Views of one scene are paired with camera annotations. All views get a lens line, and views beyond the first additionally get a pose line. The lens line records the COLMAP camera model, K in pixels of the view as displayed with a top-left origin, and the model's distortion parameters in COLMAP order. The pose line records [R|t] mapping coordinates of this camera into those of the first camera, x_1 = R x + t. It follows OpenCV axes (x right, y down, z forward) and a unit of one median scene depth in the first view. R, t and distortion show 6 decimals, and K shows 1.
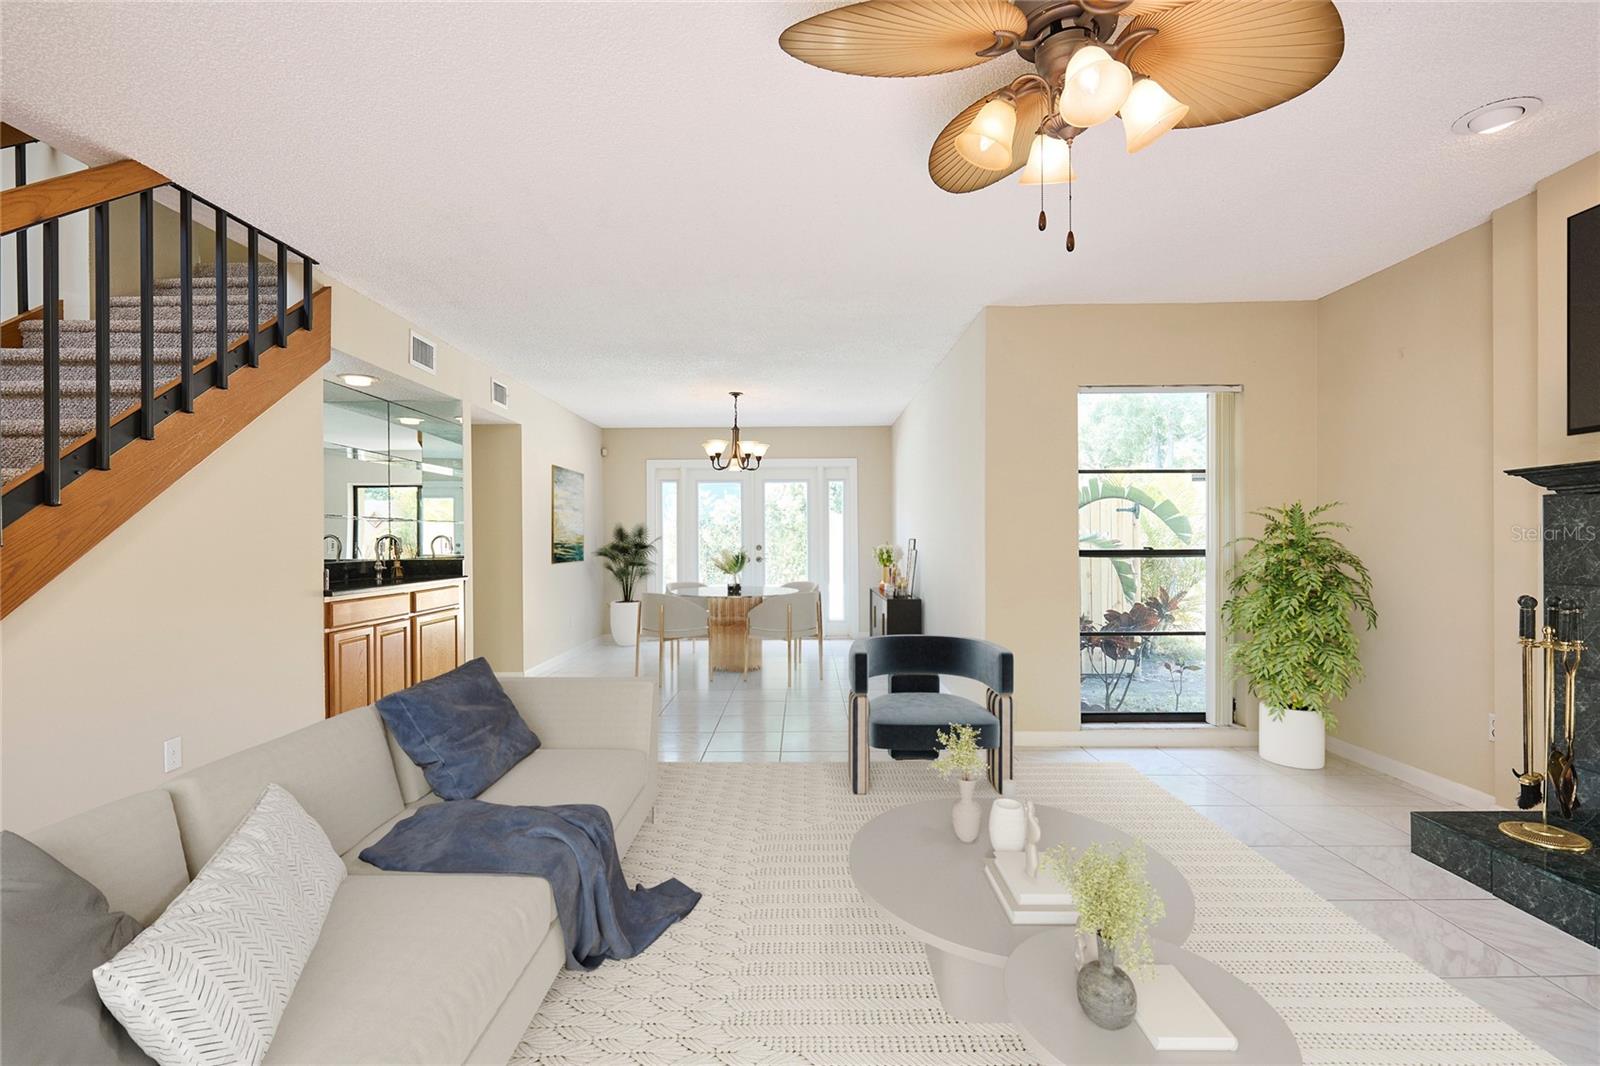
lens RADIAL K [[736.4, 0, 805.3], [0, 736.4, 534.9], [0, 0, 1]] dist [0.005326, 0.000118]
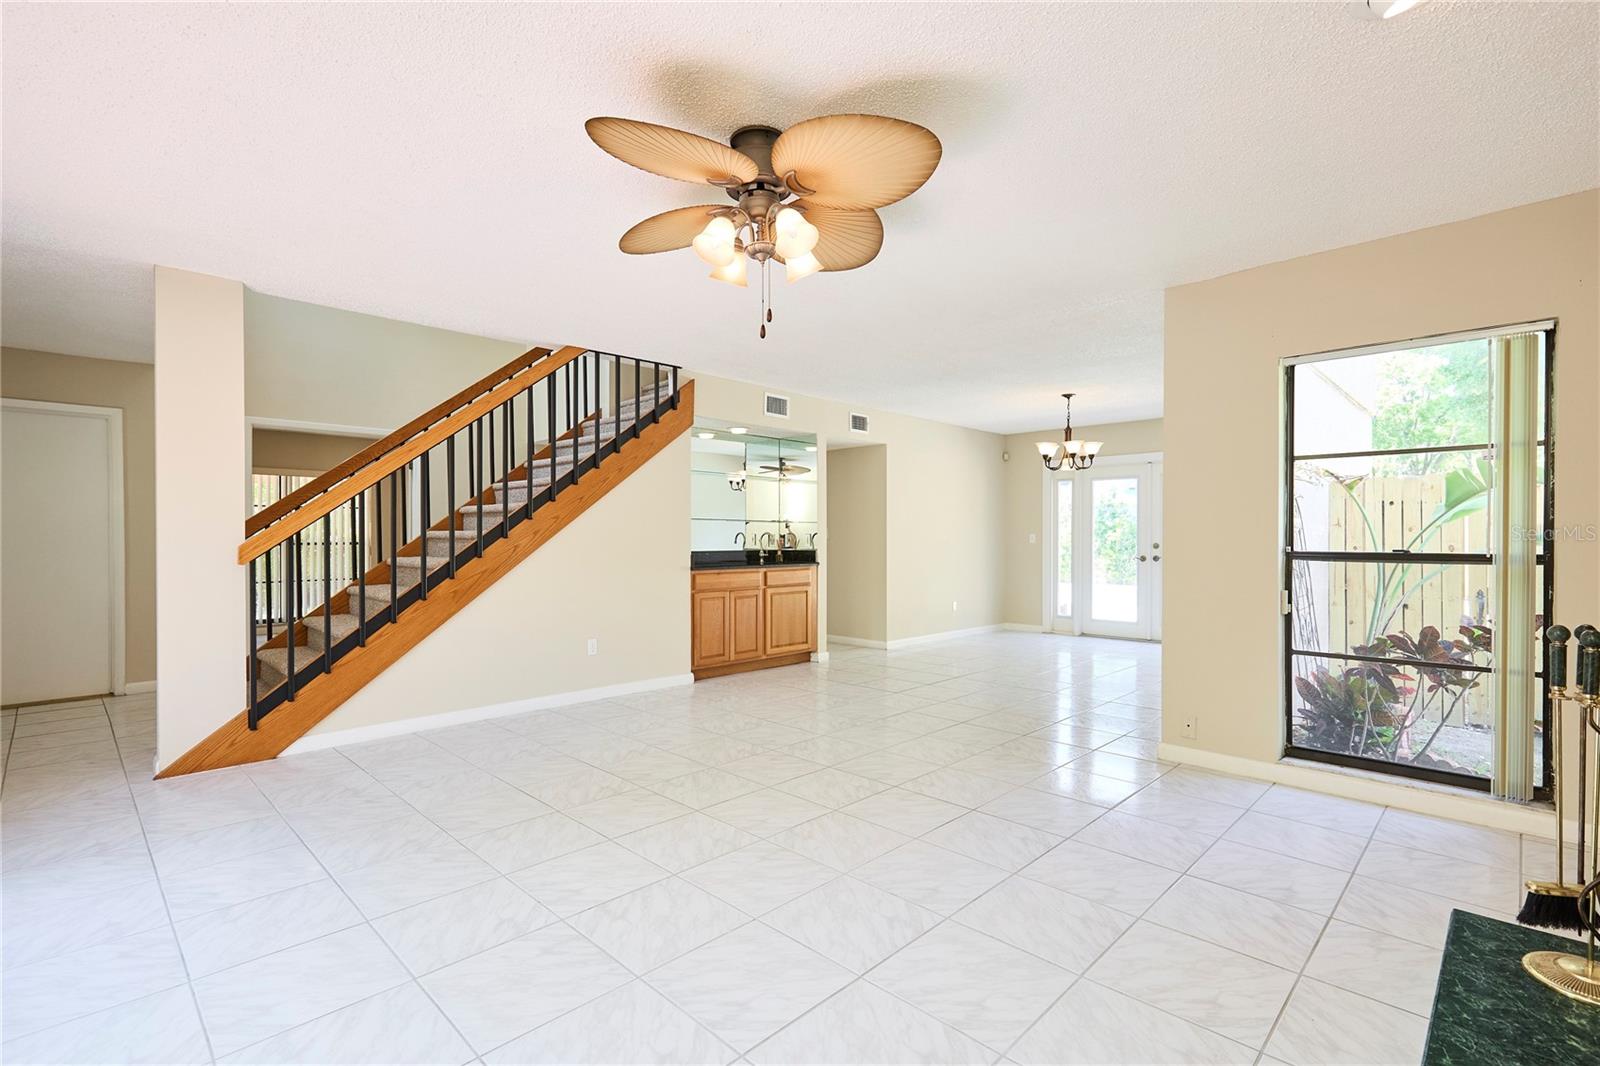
lens RADIAL K [[736.4, 0, 807.6], [0, 736.4, 543.5], [0, 0, 1]] dist [0.005326, 0.000118]
pose [[0.717738, 0.012224, -0.696206, 0.558827], [-0.000915, 0.999862, 0.016613, -0.002761], [0.696312, -0.011287, 0.717650, 0.009950]]
